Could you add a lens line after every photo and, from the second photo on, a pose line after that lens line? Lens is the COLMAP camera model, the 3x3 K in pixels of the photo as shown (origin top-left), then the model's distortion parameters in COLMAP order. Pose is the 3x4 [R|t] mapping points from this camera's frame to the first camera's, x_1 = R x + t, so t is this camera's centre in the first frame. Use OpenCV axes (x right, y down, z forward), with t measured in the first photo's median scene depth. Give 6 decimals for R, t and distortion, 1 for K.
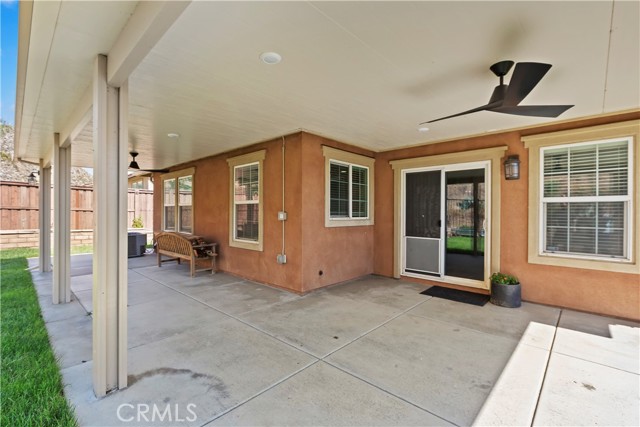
lens RADIAL K [[291.1, 0, 323.1], [0, 291.1, 213.6], [0, 0, 1]] dist [-0.000130, 0.000433]
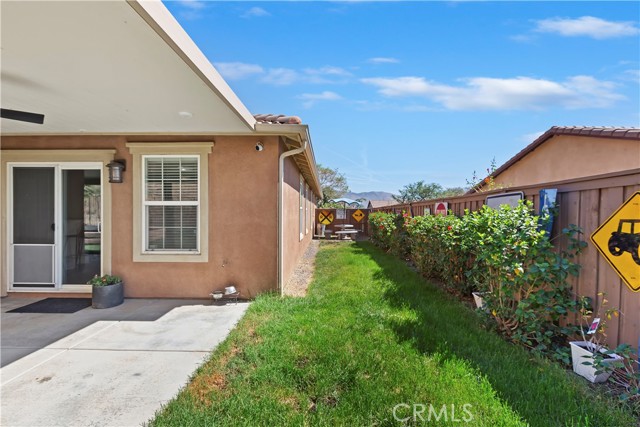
lens RADIAL K [[291.1, 0, 323.0], [0, 291.1, 214.9], [0, 0, 1]] dist [-0.000130, 0.000433]
pose [[0.740017, -0.014810, 0.672425, 0.507472], [0.006000, 0.999863, 0.015419, -0.015296], [-0.672562, -0.007376, 0.740004, -0.261329]]
